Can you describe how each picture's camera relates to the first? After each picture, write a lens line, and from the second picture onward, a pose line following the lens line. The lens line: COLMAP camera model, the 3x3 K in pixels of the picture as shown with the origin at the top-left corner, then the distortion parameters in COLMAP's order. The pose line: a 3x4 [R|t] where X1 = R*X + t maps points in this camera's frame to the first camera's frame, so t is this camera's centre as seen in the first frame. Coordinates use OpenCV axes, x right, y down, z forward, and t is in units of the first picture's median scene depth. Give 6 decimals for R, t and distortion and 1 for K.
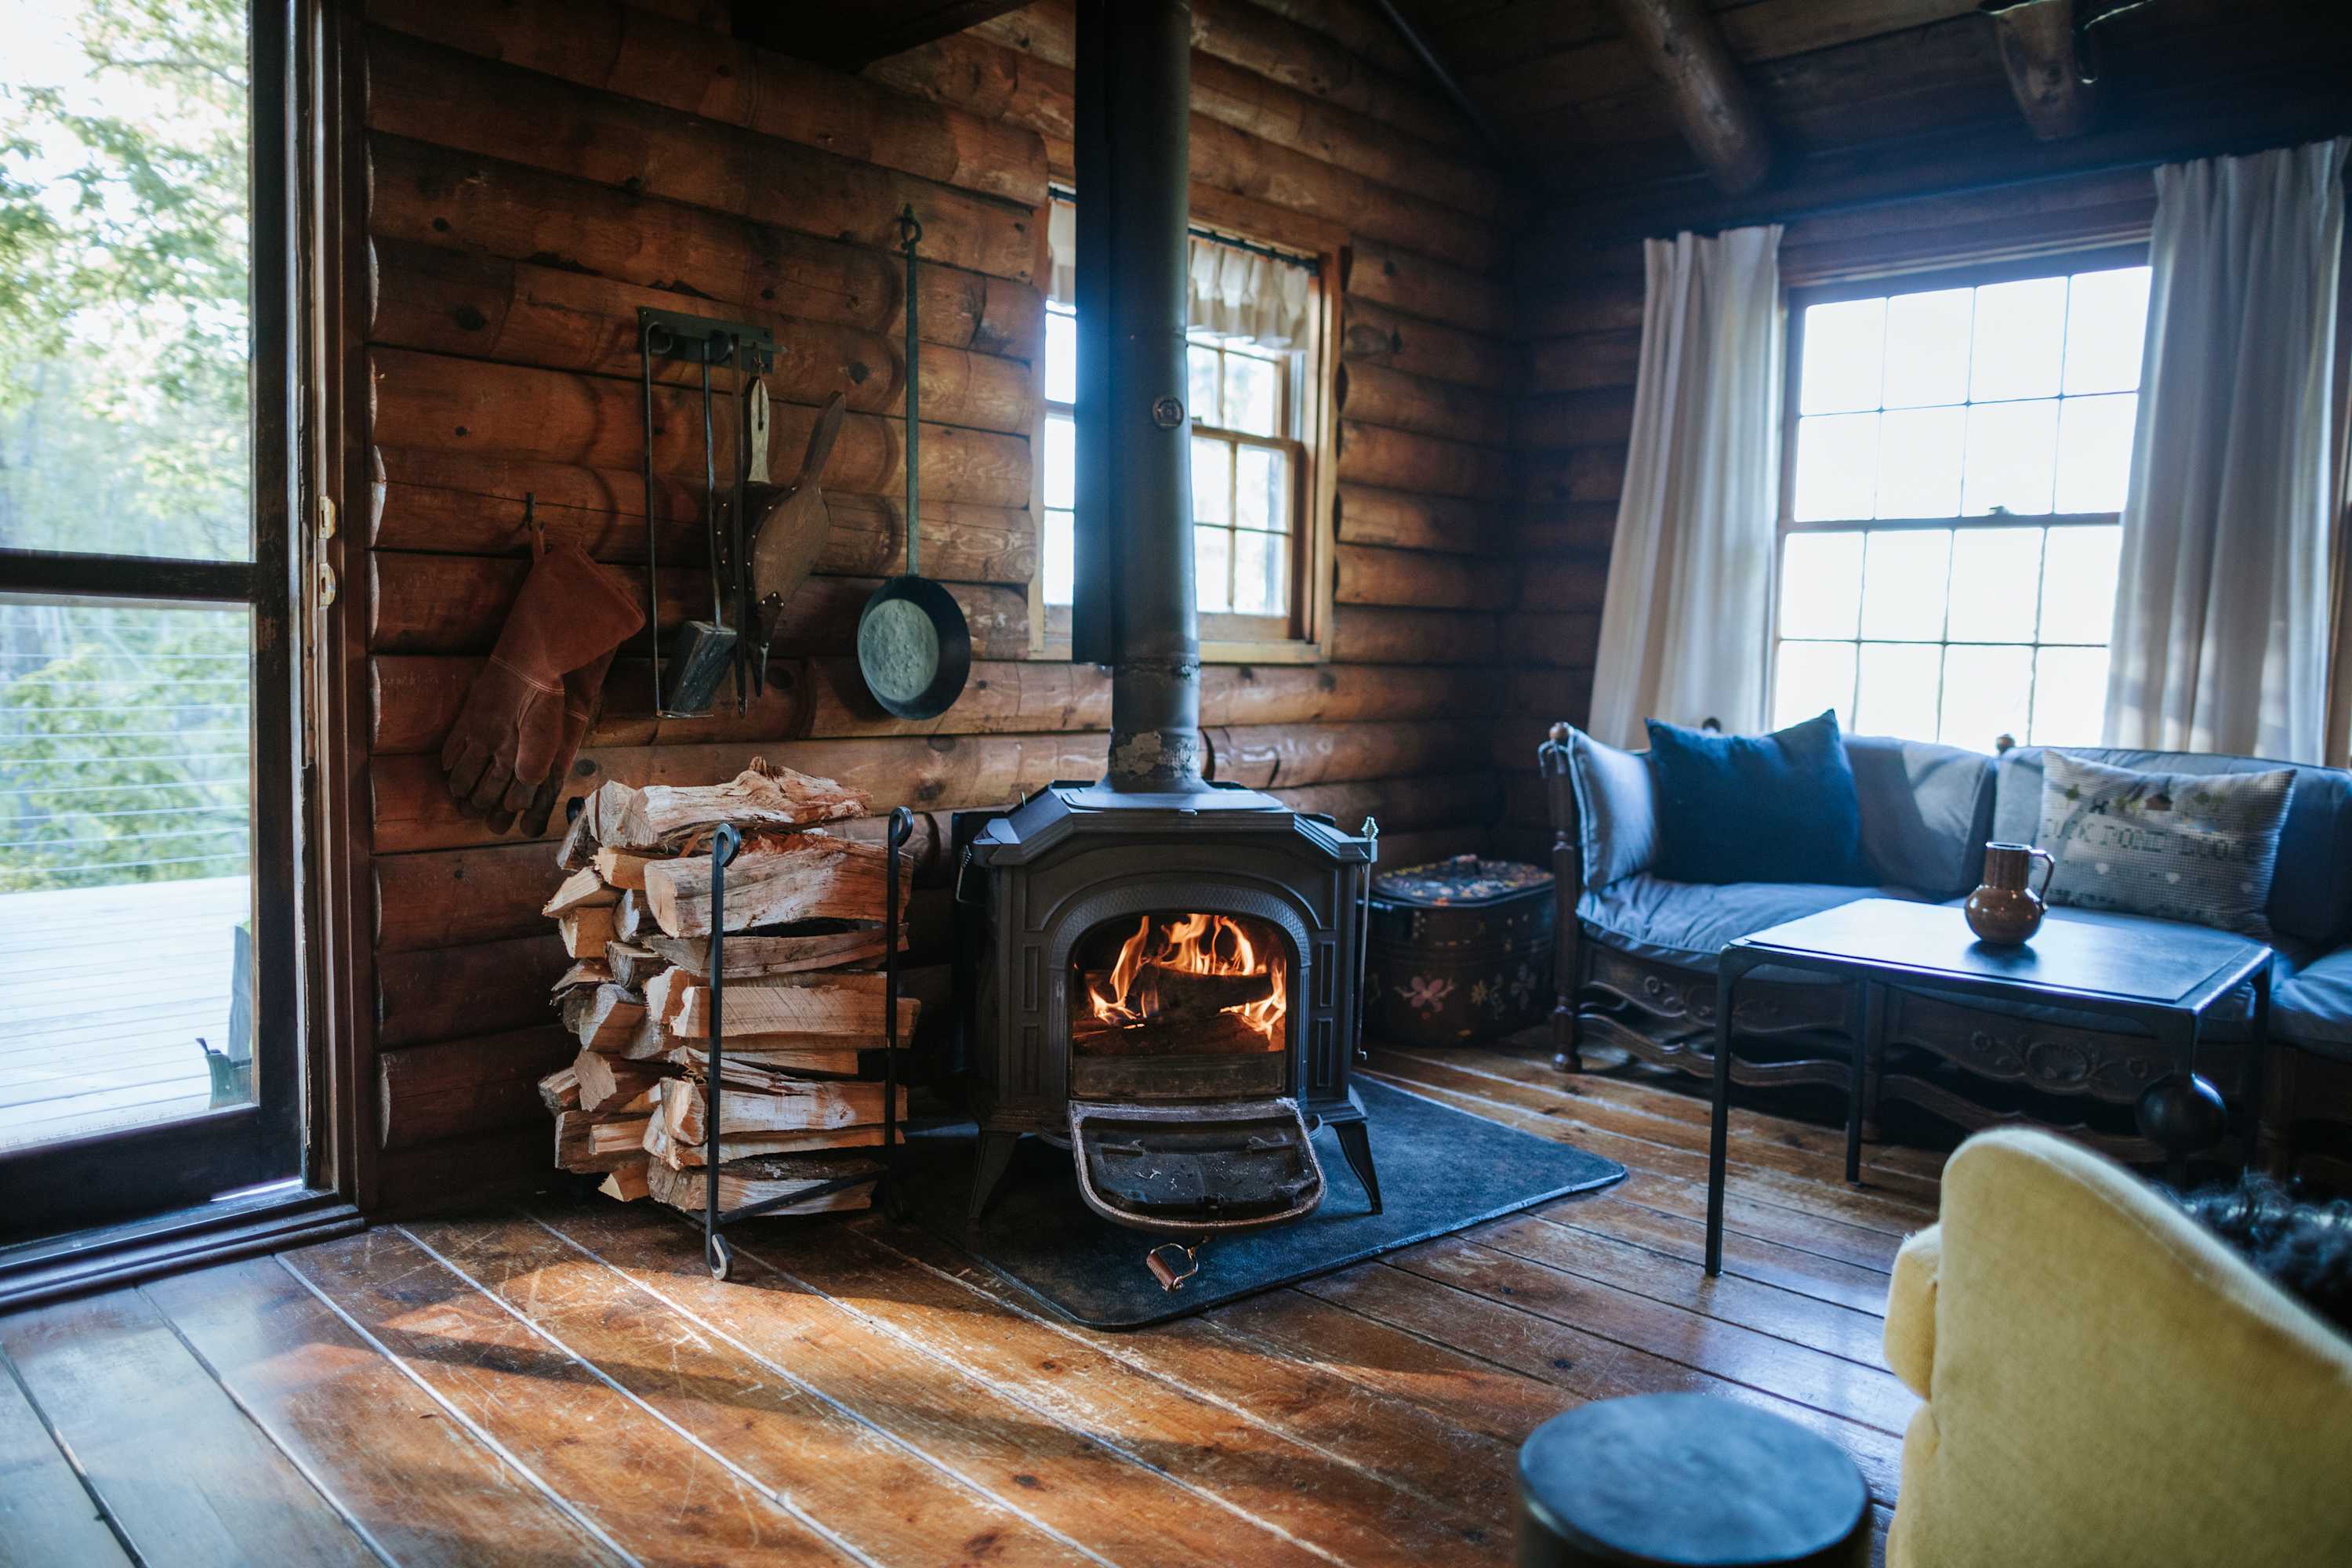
lens RADIAL K [[1568.6, 0, 1176.5], [0, 1568.6, 767.8], [0, 0, 1]] dist [0.001346, 0.000792]
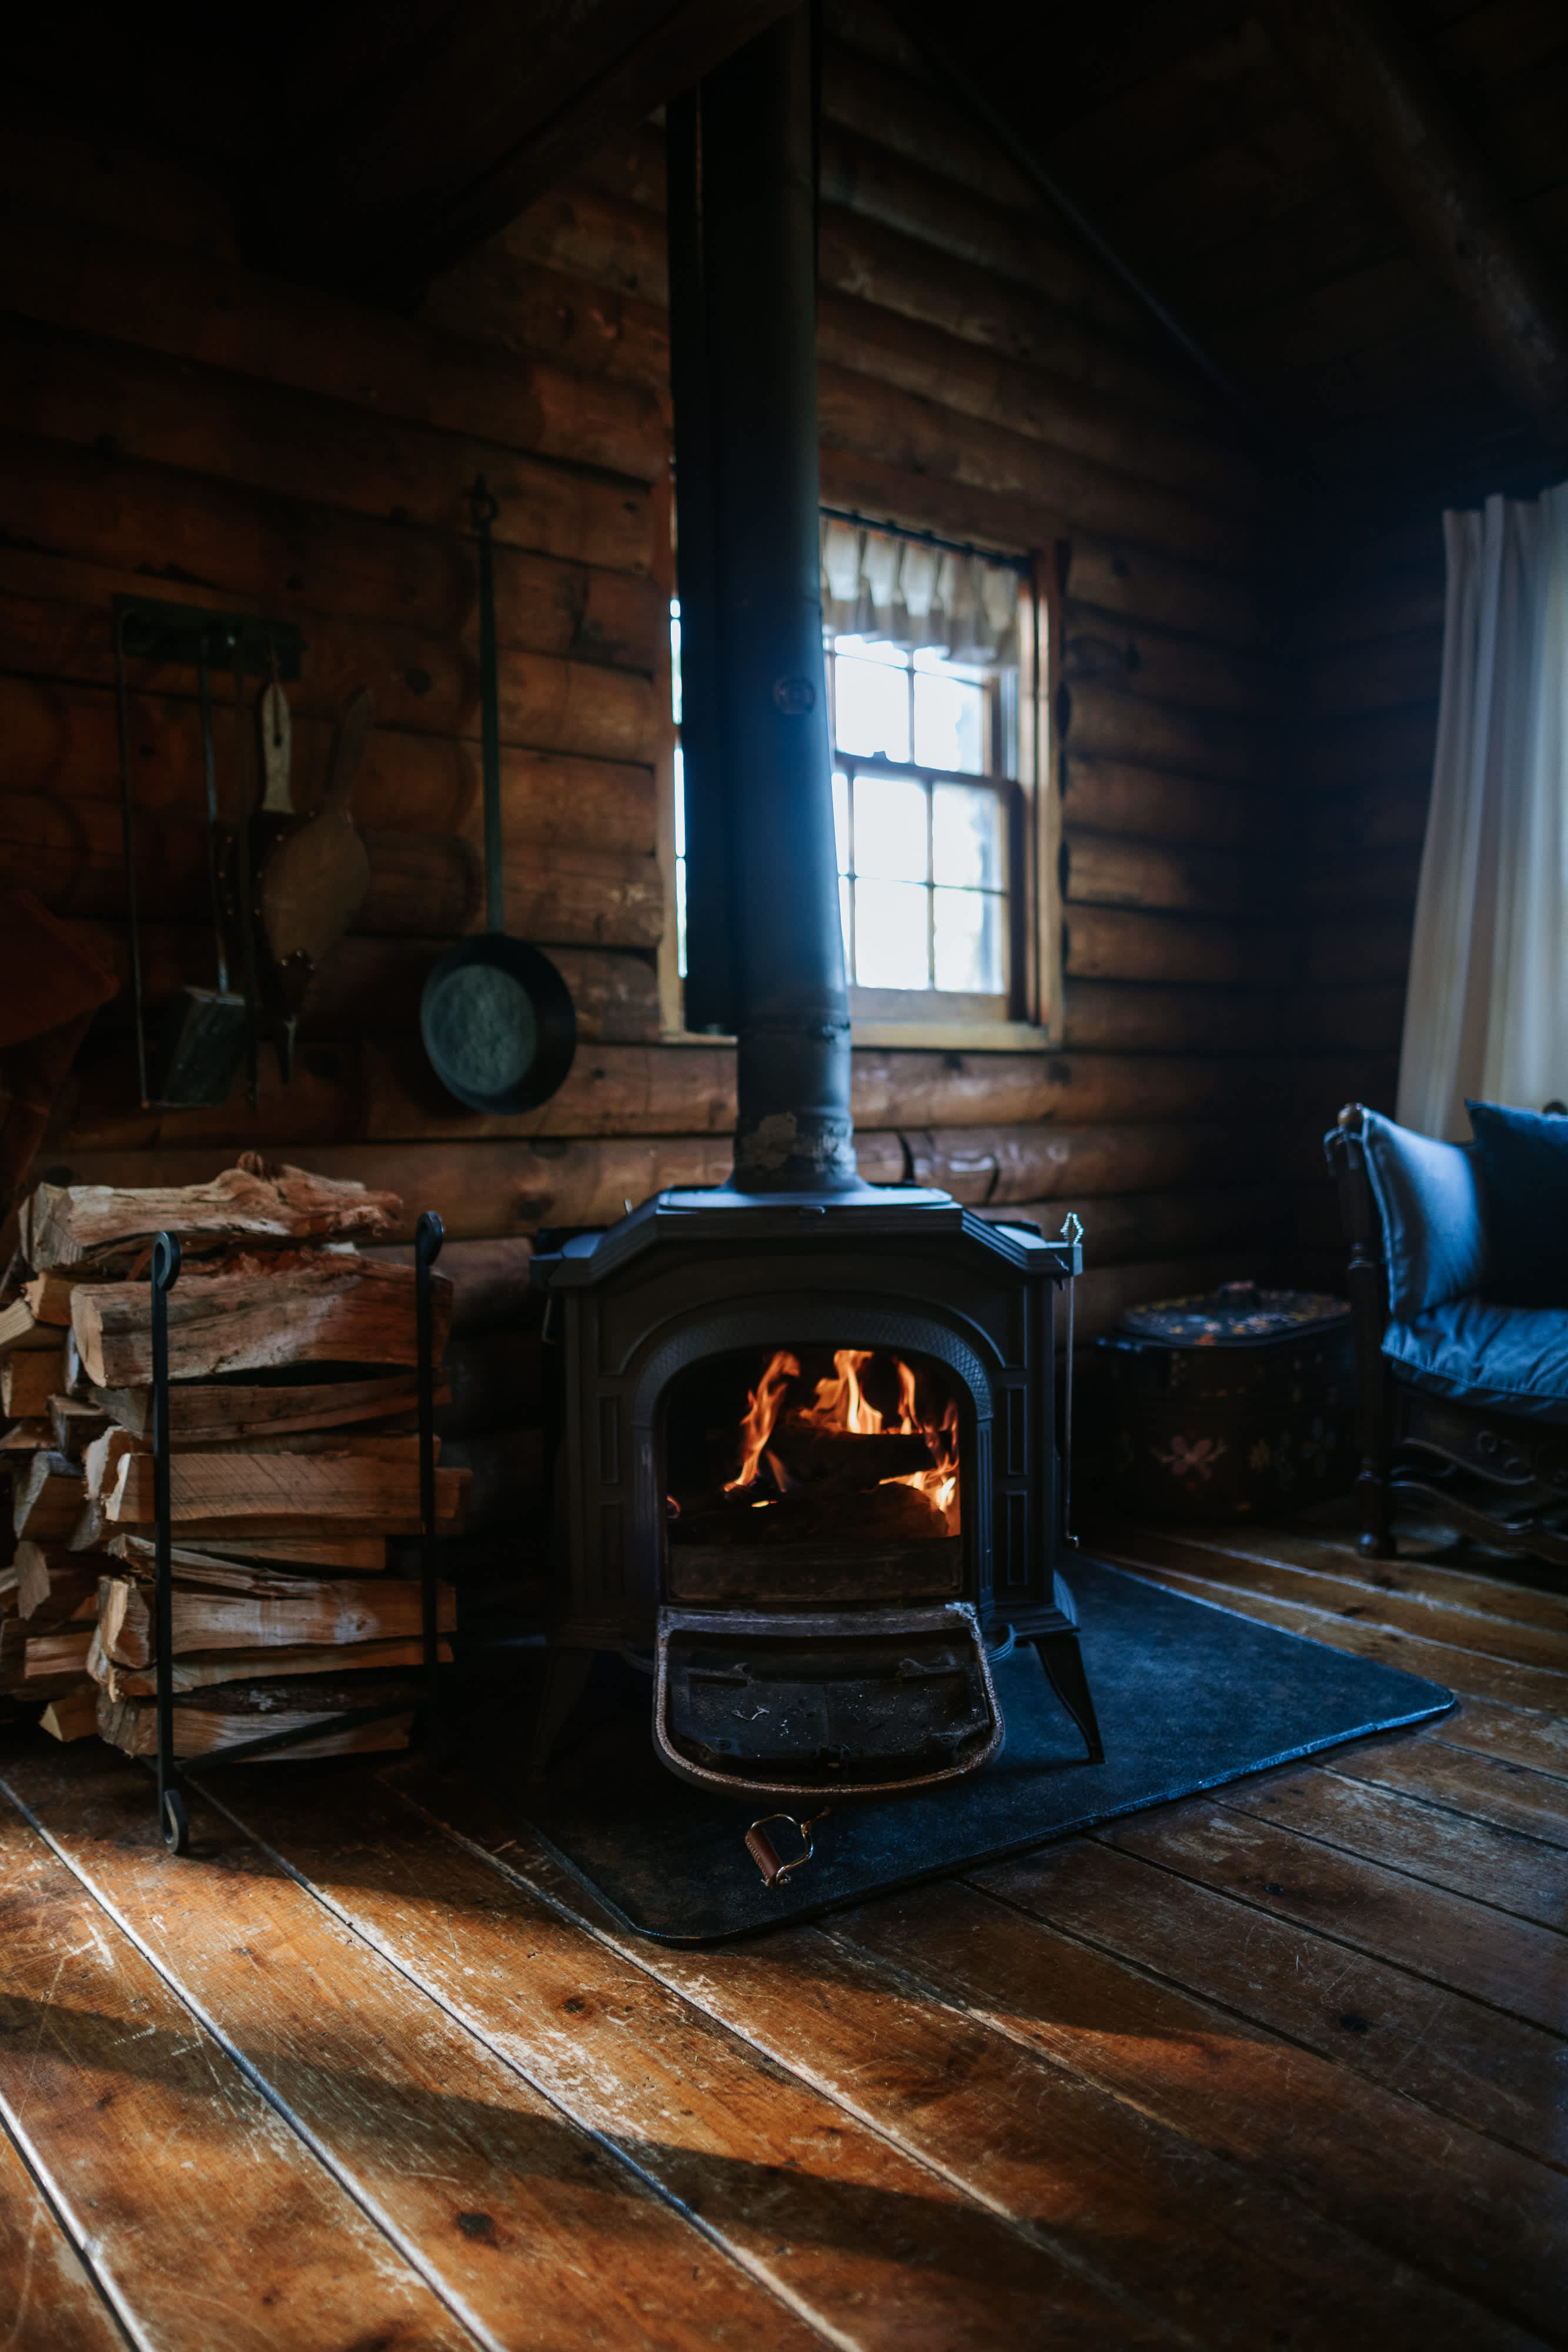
lens RADIAL K [[1621.9, 0, 784.0], [0, 1621.9, 1176.0], [0, 0, 1]] dist [-0.018578, 0.024698]
pose [[0.992692, -0.029135, -0.117103, 0.078567], [0.025294, 0.999096, -0.034159, 0.035881], [0.117993, 0.030947, 0.992532, 0.231601]]
